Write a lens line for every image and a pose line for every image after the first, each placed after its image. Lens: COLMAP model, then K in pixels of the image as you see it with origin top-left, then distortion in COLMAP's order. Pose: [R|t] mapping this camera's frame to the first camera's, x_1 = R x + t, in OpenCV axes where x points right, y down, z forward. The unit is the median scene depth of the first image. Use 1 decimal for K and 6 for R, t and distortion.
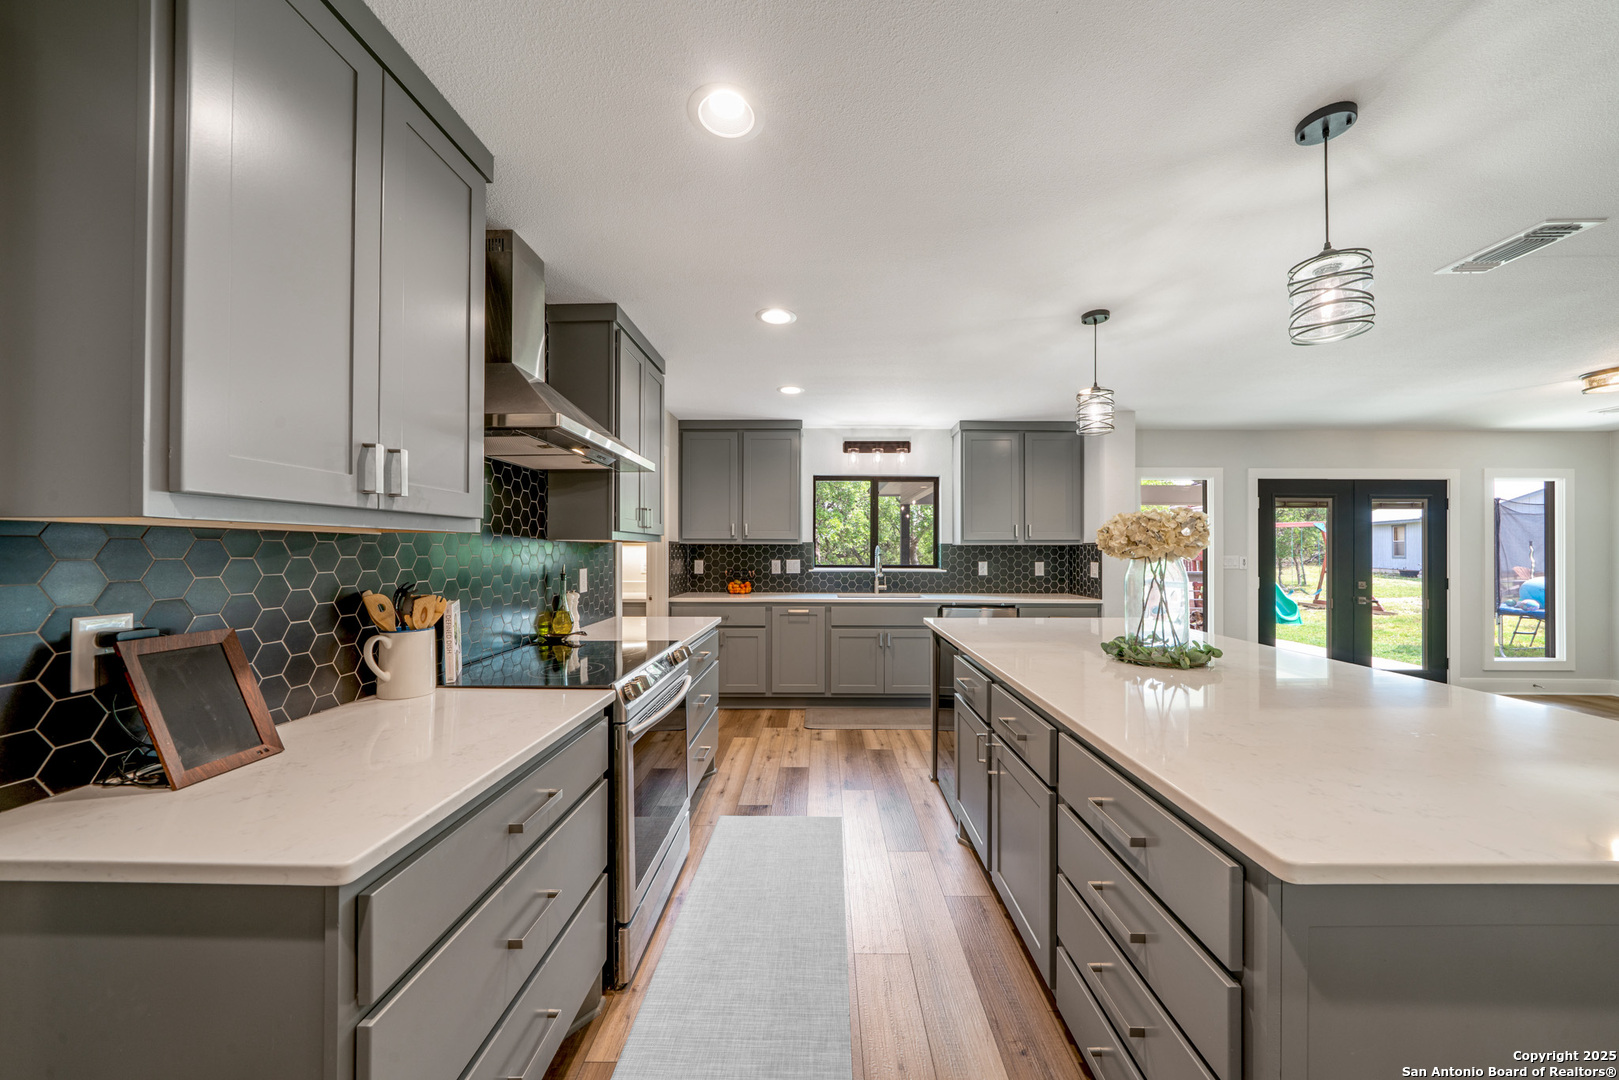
lens RADIAL K [[548.7, 0, 816.4], [0, 548.7, 544.9], [0, 0, 1]] dist [-0.005729, -0.000011]
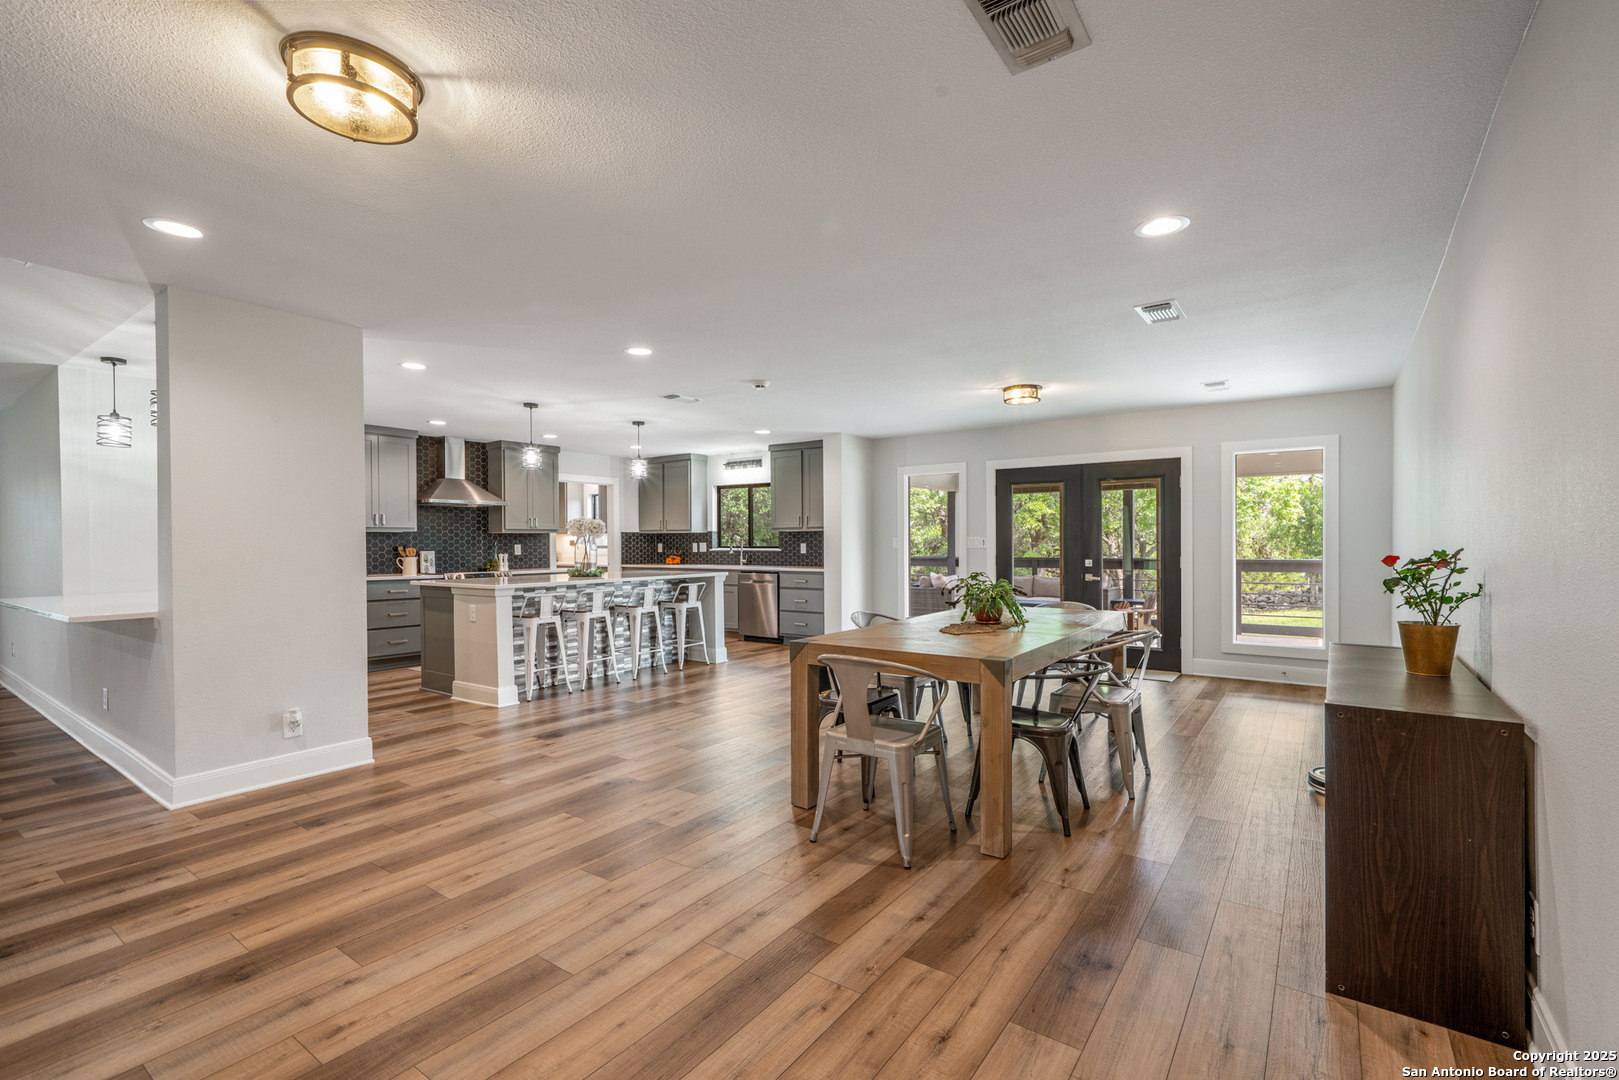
lens RADIAL K [[723.1, 0, 809.5], [0, 723.1, 540.0], [0, 0, 1]] dist [0.003269, 0.000611]
pose [[0.814409, -0.008443, -0.580230, 1.371310], [0.012171, 0.999923, 0.002532, 0.018056], [0.580163, -0.009124, 0.814449, -0.460434]]
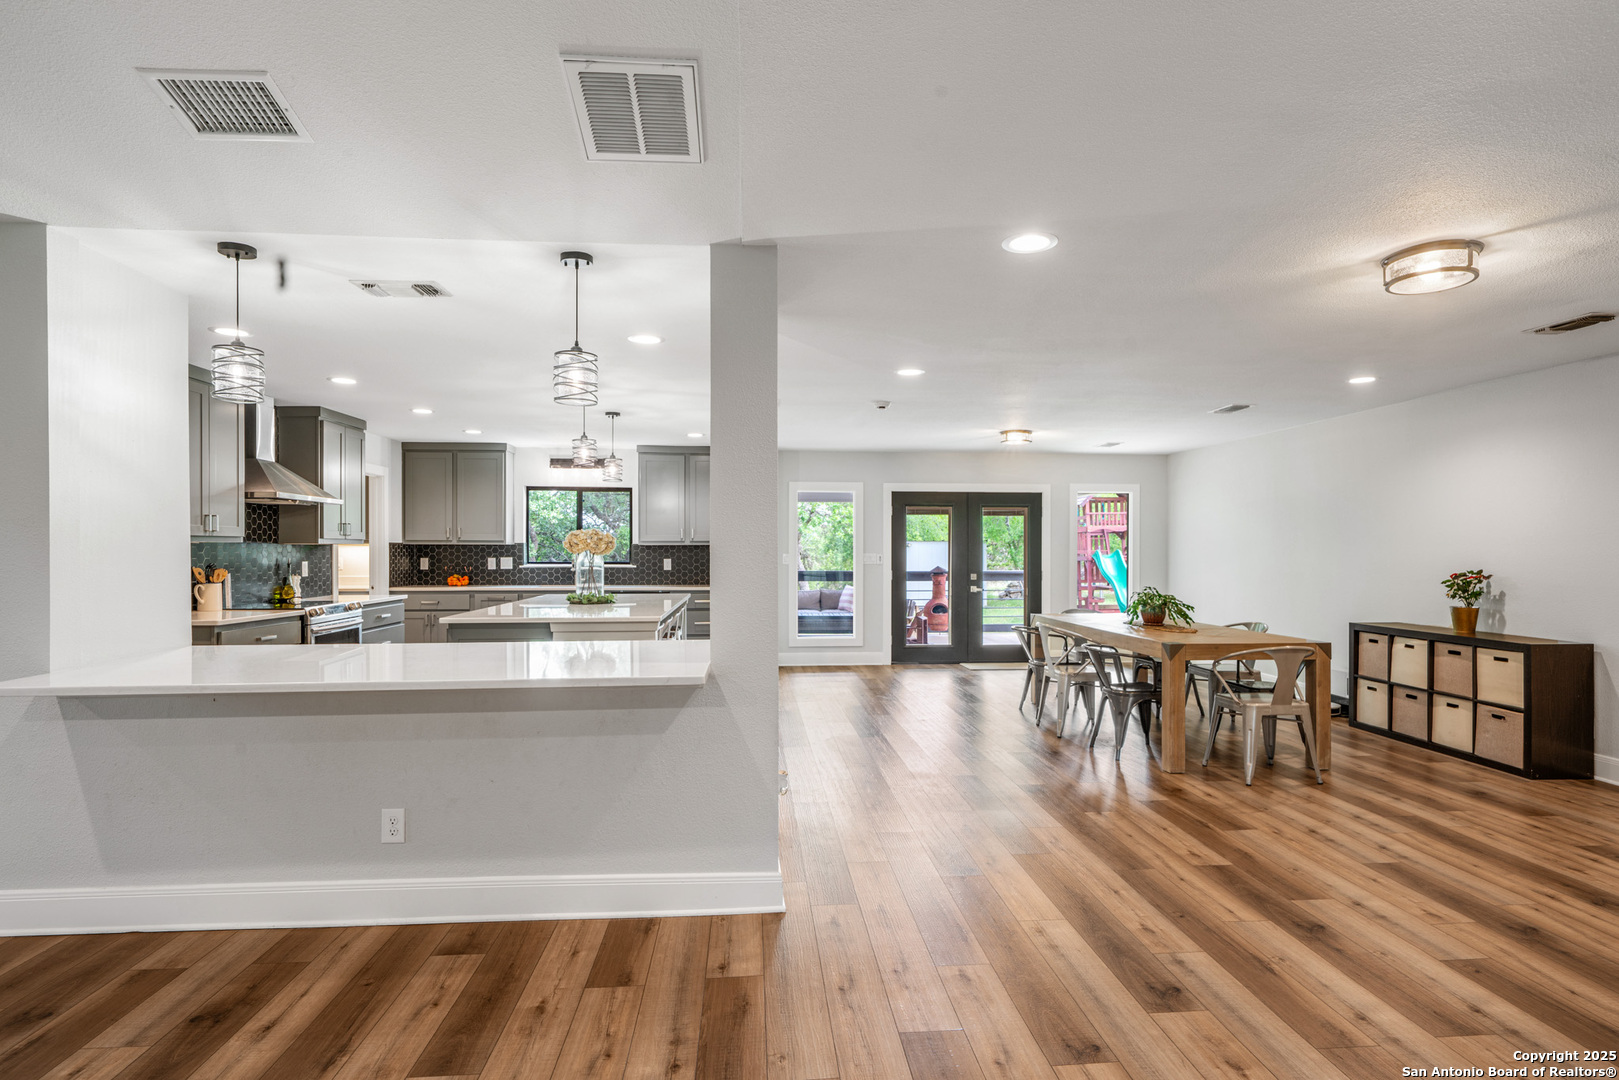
lens RADIAL K [[831.2, 0, 814.3], [0, 831.2, 548.4], [0, 0, 1]] dist [0.003303, -0.000342]
pose [[0.996468, -0.001175, 0.083969, 0.476491], [0.000465, 0.999964, 0.008479, -0.007753], [-0.083976, -0.008410, 0.996432, -0.861288]]
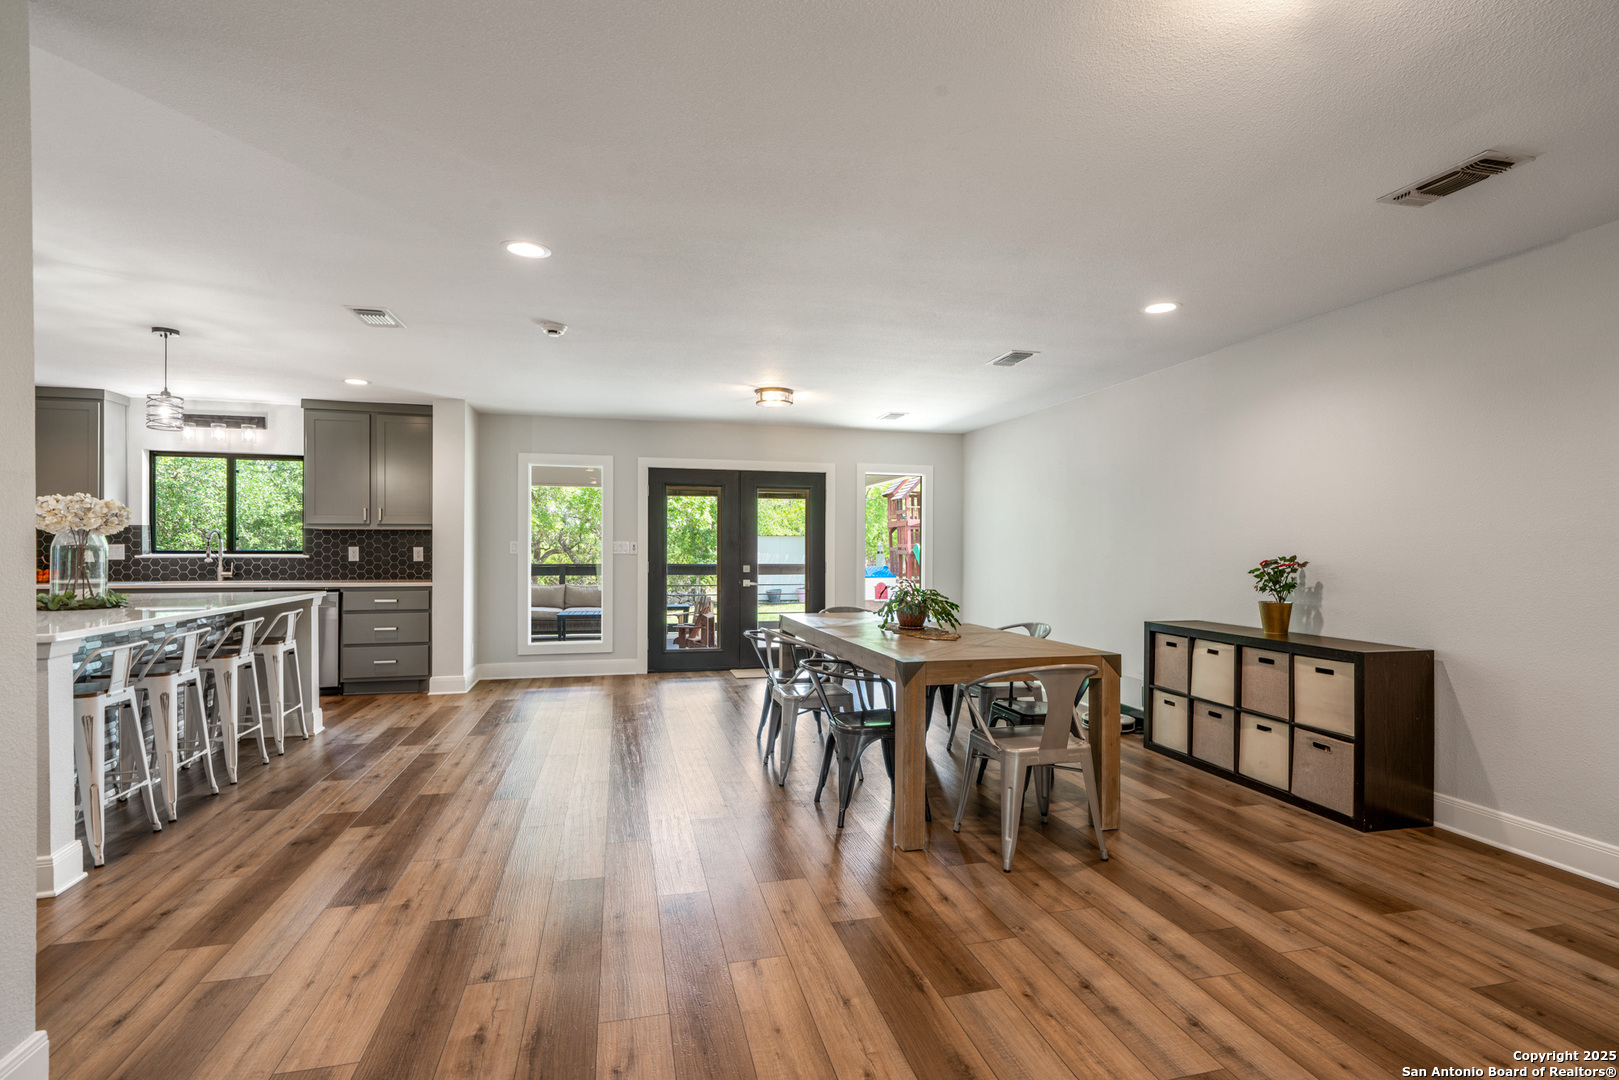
lens RADIAL K [[776.2, 0, 816.3], [0, 776.2, 547.3], [0, 0, 1]] dist [0.002170, 0.000358]
pose [[0.967975, 0.000994, 0.251045, 0.748261], [-0.003736, 0.999938, 0.010445, 0.014580], [-0.251019, -0.011049, 0.967919, -0.510238]]
